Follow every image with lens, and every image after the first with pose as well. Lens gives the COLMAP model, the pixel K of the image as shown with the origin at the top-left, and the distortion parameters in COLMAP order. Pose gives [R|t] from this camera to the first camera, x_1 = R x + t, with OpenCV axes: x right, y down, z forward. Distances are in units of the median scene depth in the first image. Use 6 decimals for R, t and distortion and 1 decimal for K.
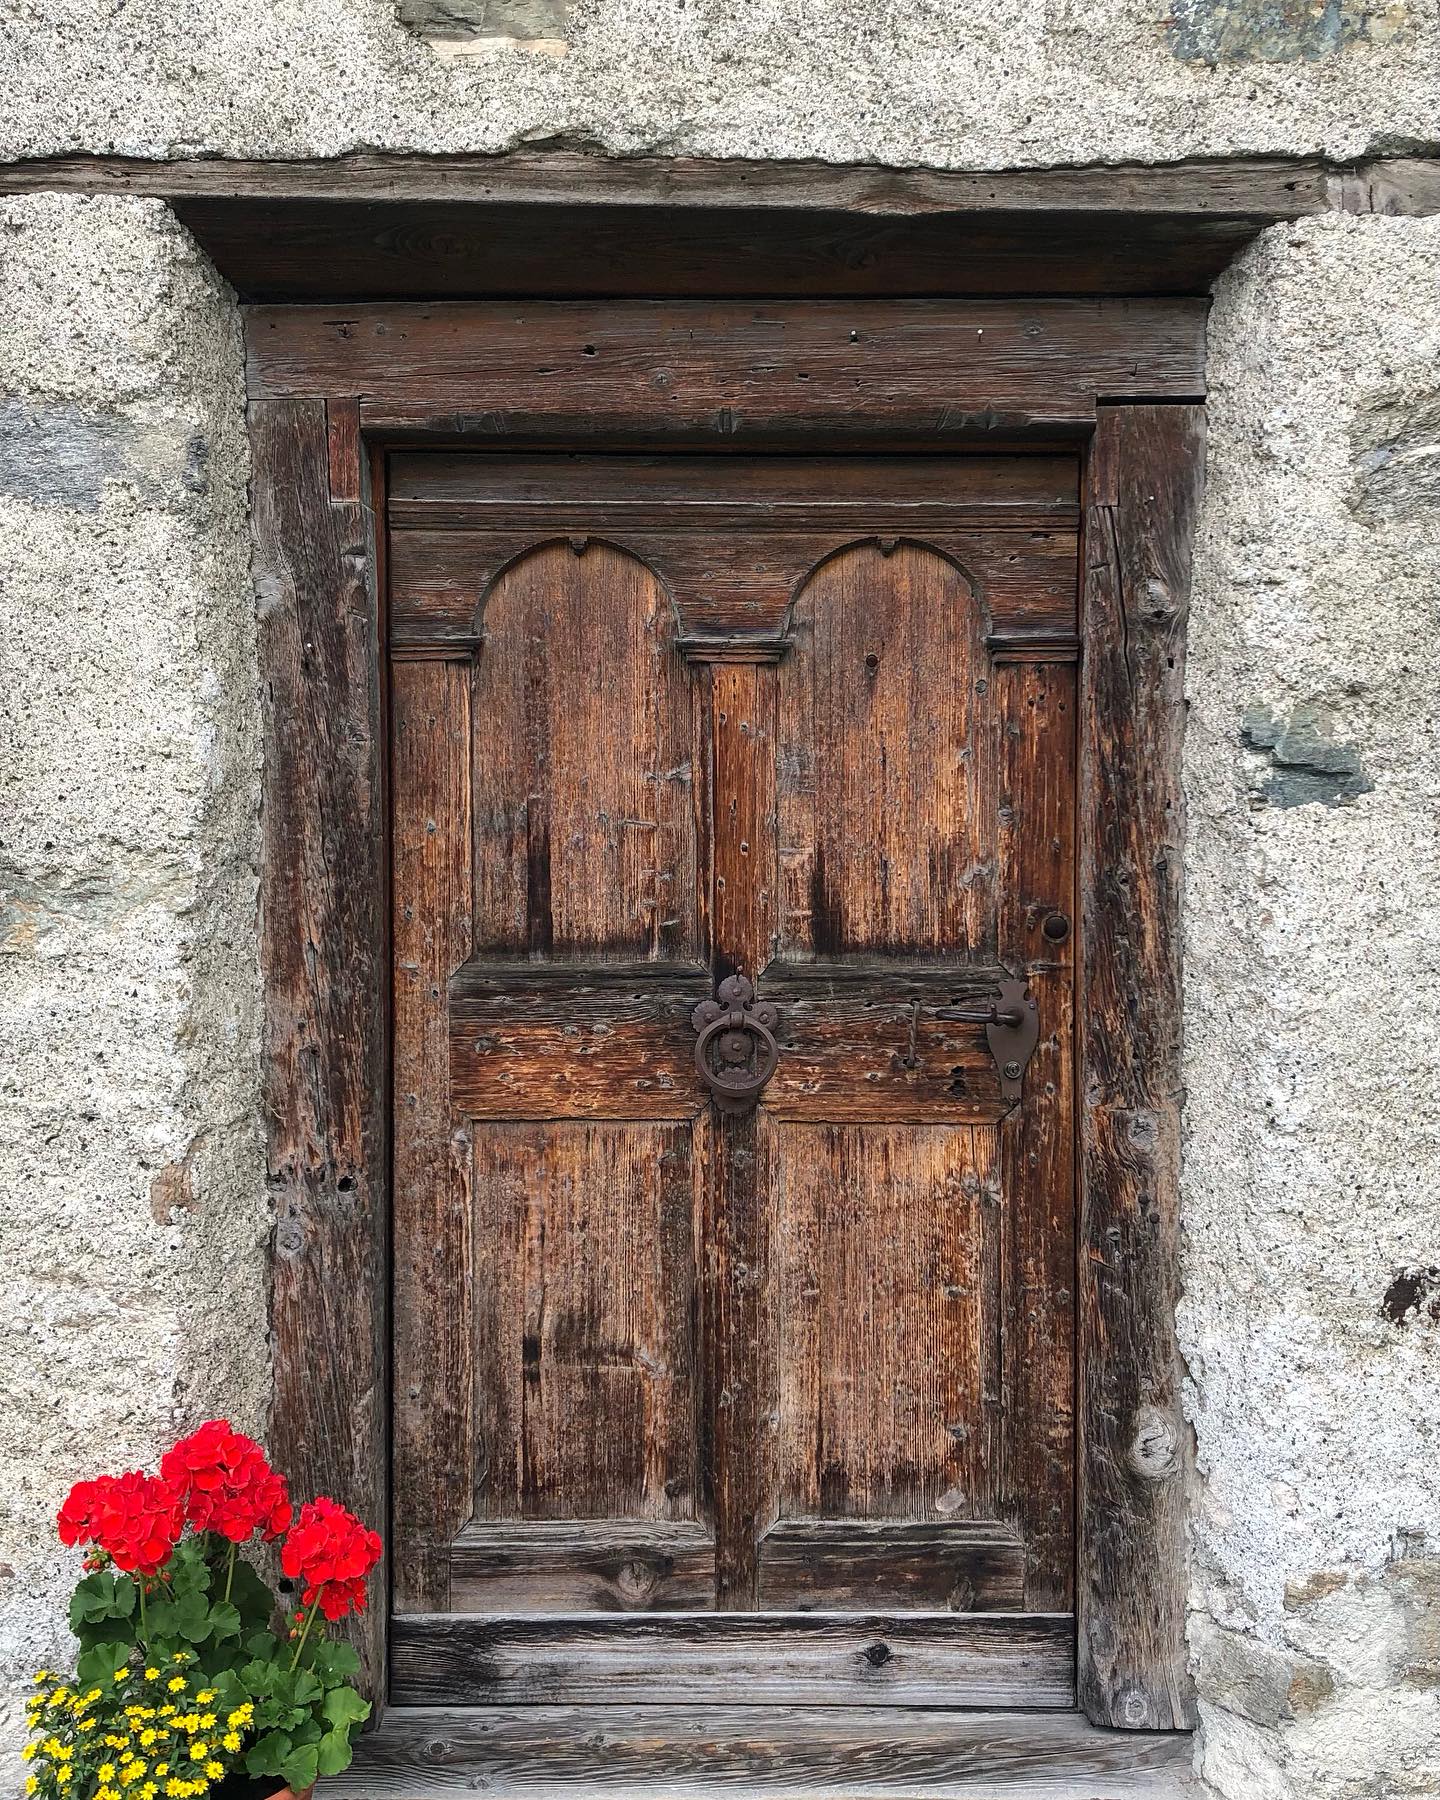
lens RADIAL K [[1551.7, 0, 716.6], [0, 1551.7, 884.3], [0, 0, 1]] dist [0.026100, -0.016532]
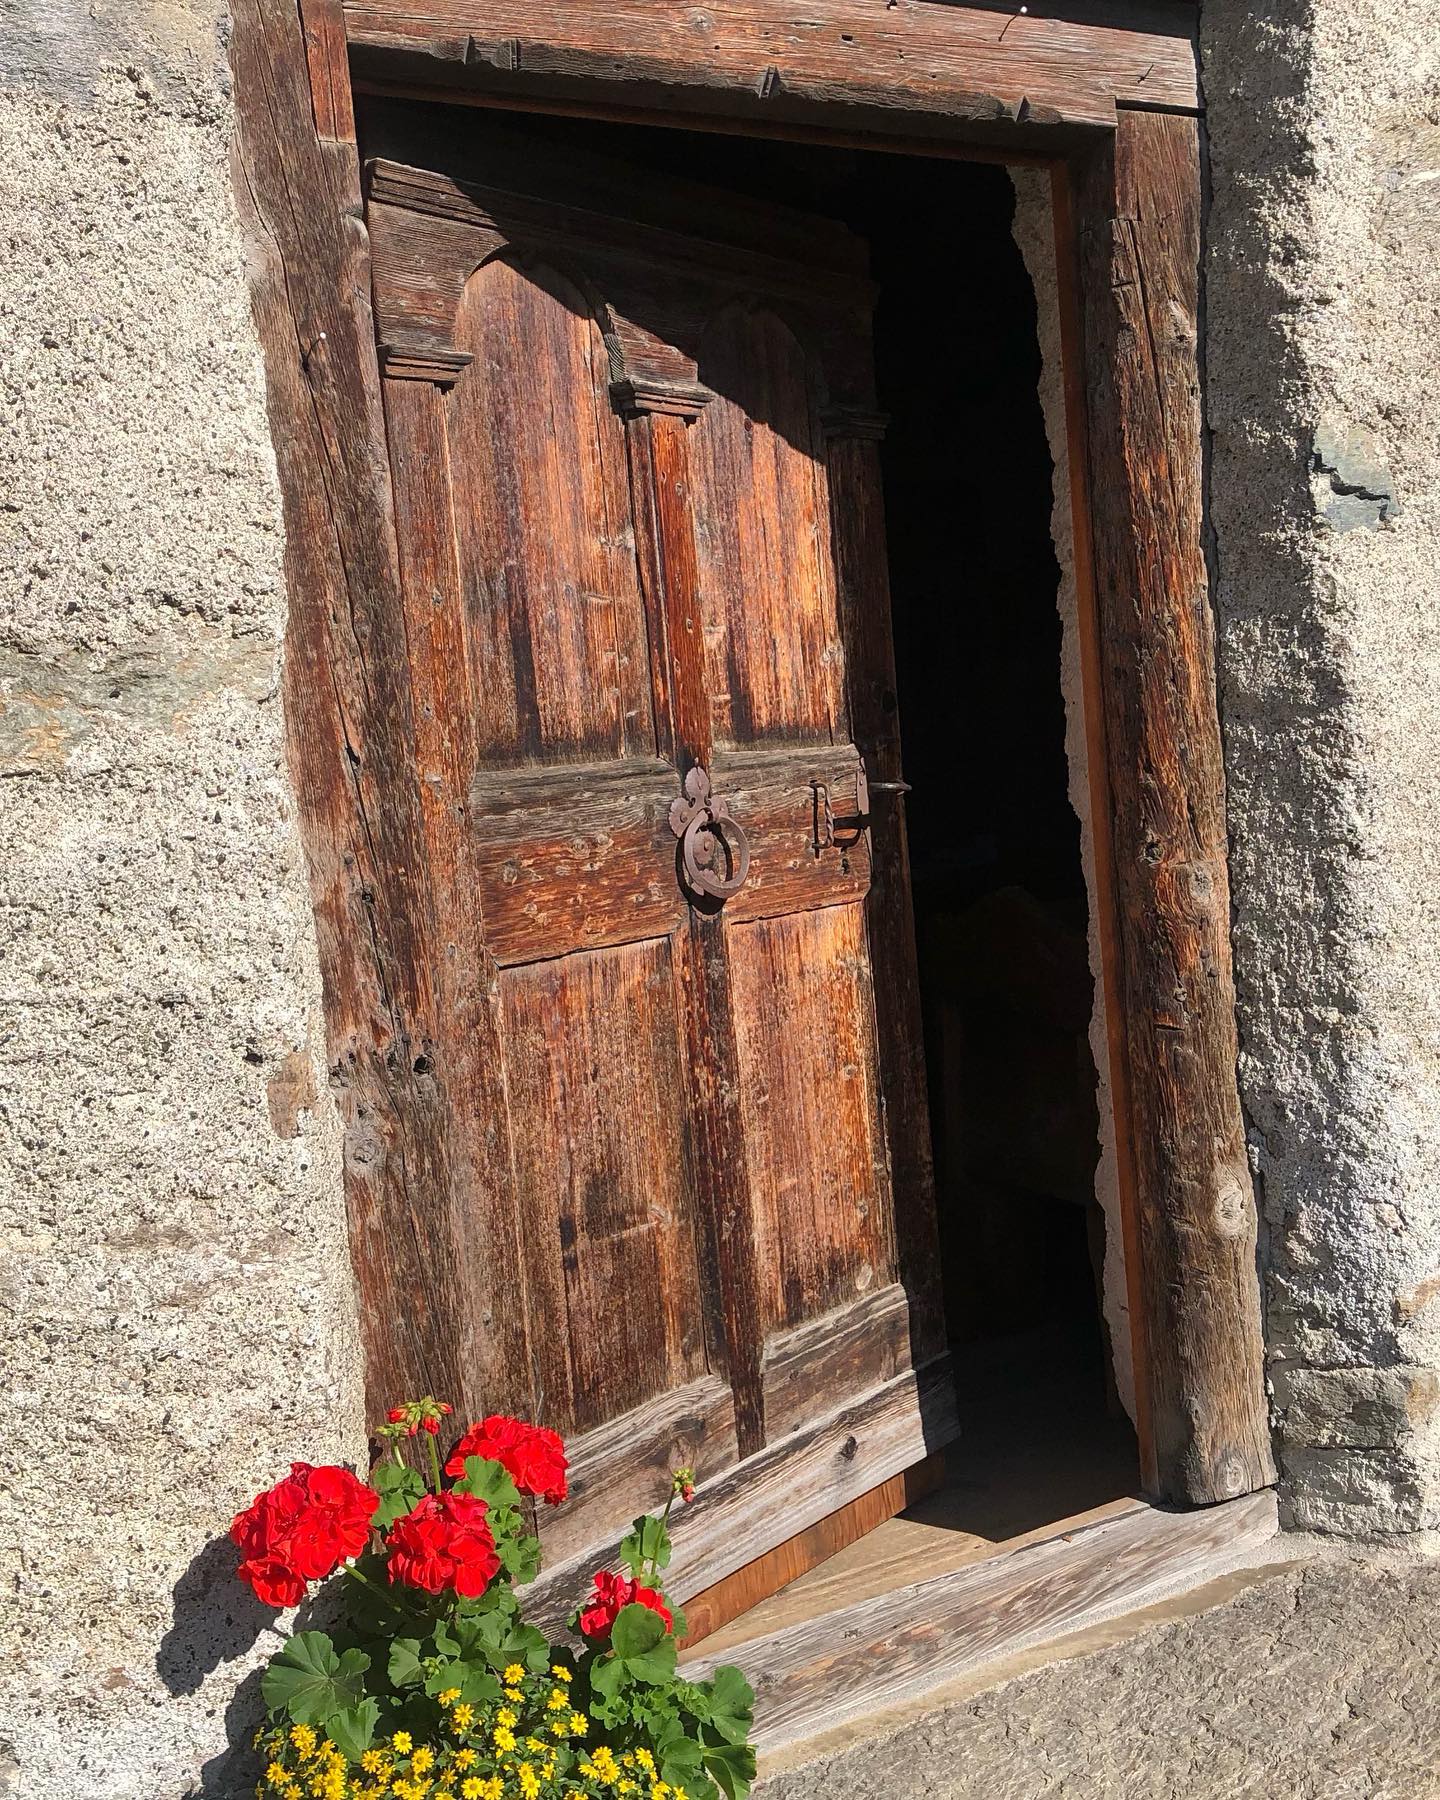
lens RADIAL K [[1785.2, 0, 720.3], [0, 1785.2, 845.8], [0, 0, 1]] dist [0.027178, -0.014441]
pose [[0.876887, -0.097272, 0.470752, -0.543391], [0.084892, 0.995256, 0.047520, 0.062393], [-0.473141, -0.001707, 0.880985, 0.183248]]
